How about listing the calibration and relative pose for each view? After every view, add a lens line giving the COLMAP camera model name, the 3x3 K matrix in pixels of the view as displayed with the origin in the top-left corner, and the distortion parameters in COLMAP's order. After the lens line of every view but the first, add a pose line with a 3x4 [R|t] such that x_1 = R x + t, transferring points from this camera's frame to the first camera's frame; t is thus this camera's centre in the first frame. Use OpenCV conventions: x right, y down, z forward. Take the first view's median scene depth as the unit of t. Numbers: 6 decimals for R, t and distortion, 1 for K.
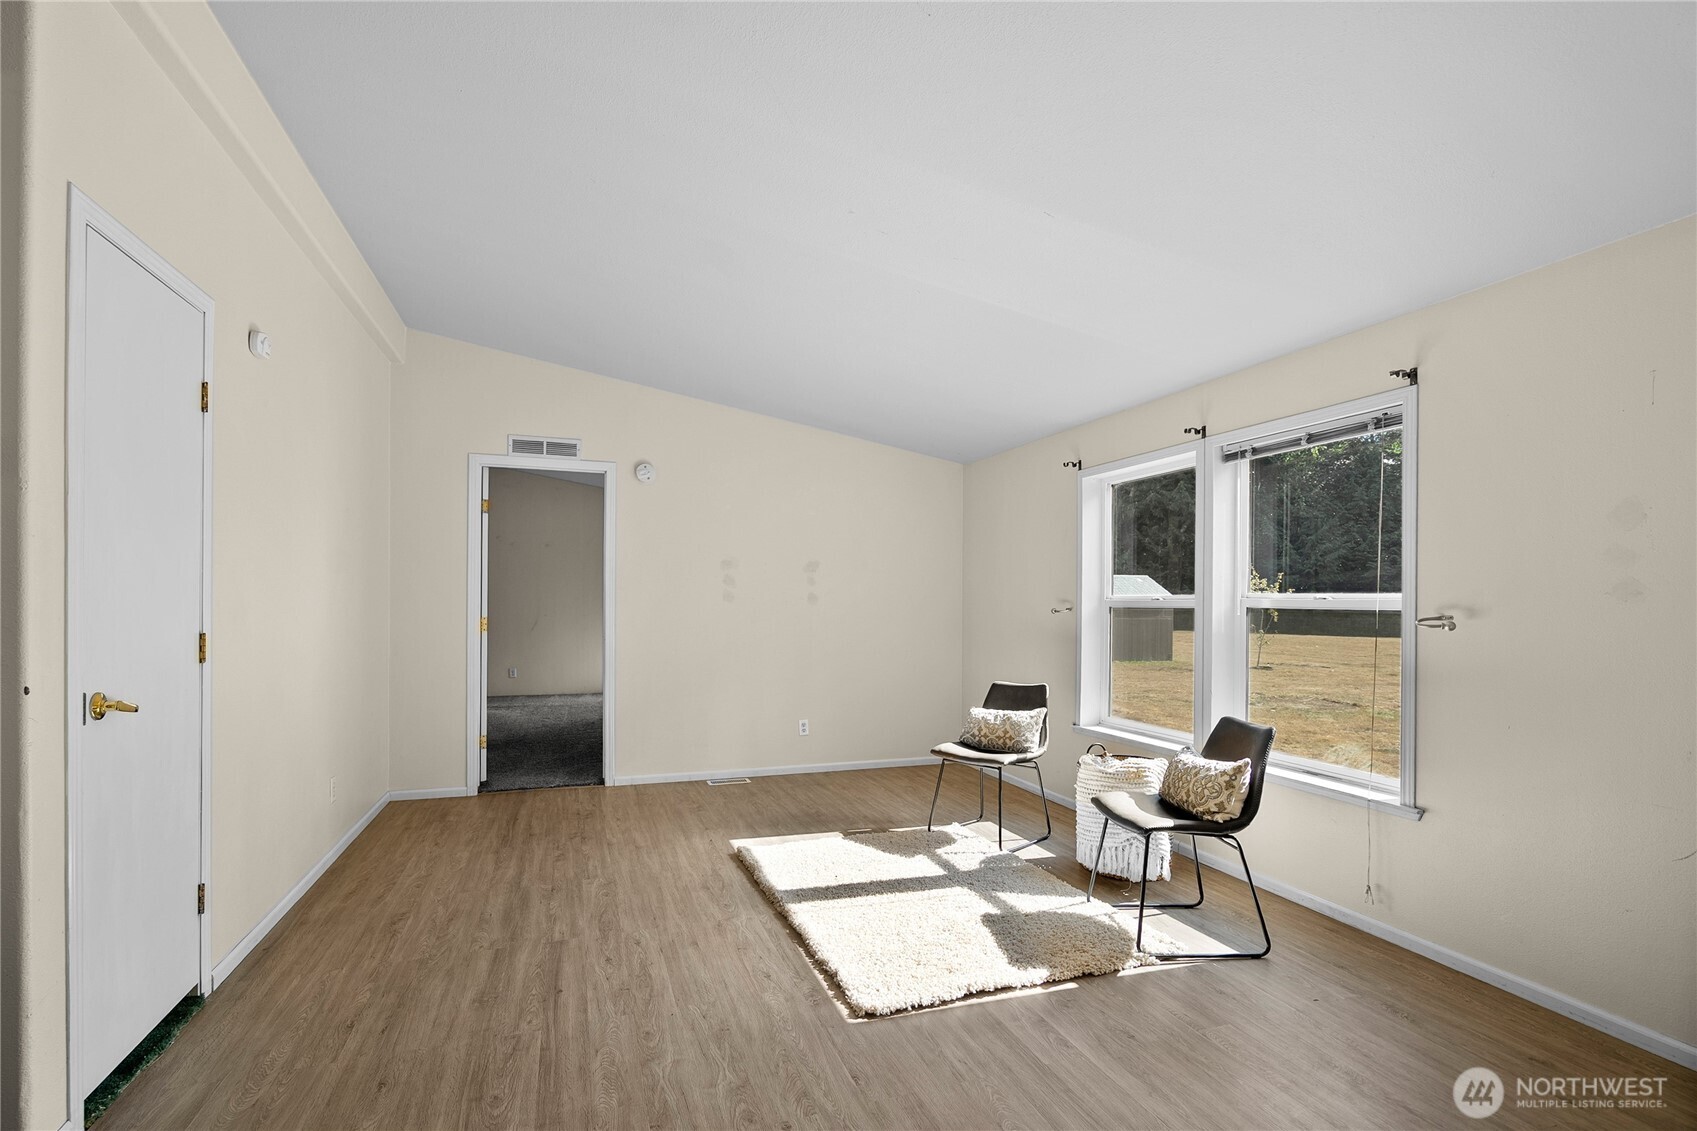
lens RADIAL K [[764.3, 0, 839.7], [0, 764.3, 580.0], [0, 0, 1]] dist [-0.001972, 0.000236]
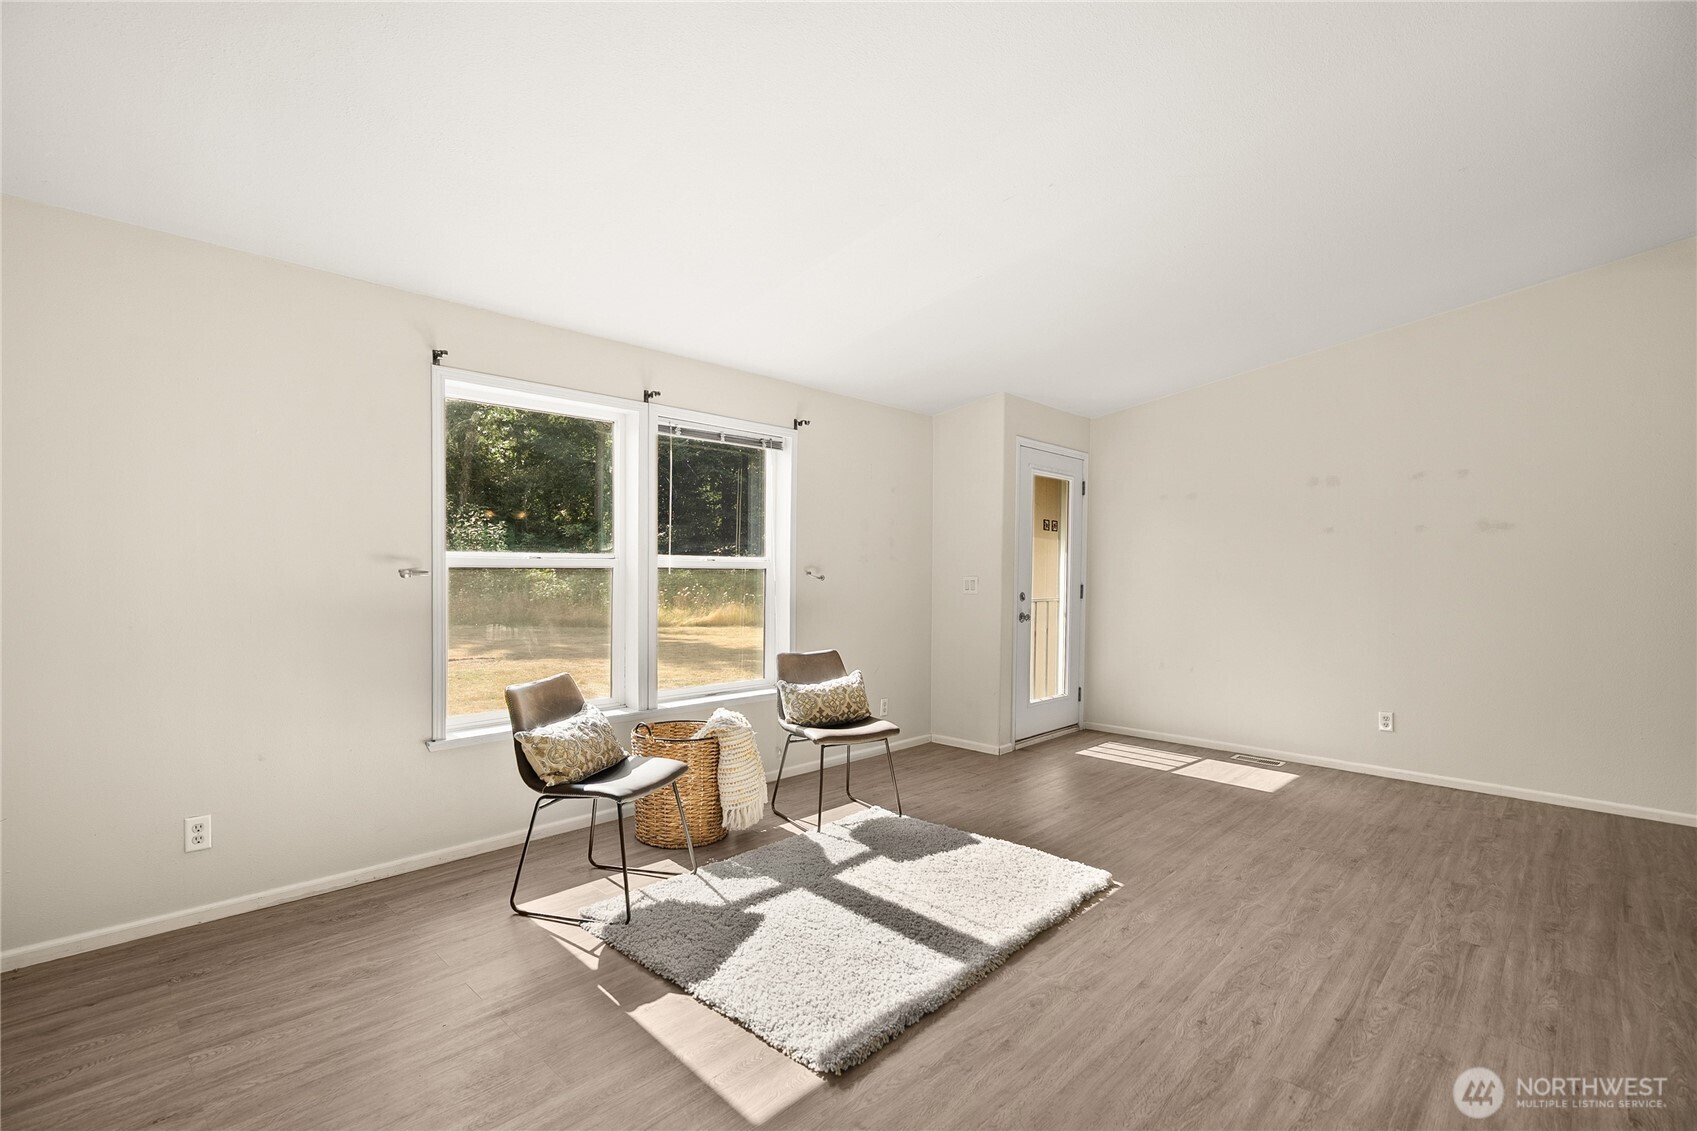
lens RADIAL K [[764.3, 0, 839.7], [0, 764.3, 580.0], [0, 0, 1]] dist [-0.001972, 0.000236]
pose [[-0.440052, -0.024652, 0.897634, -0.770001], [-0.039190, 0.999198, 0.008229, 0.046719], [-0.897117, -0.031557, -0.440665, 1.661343]]
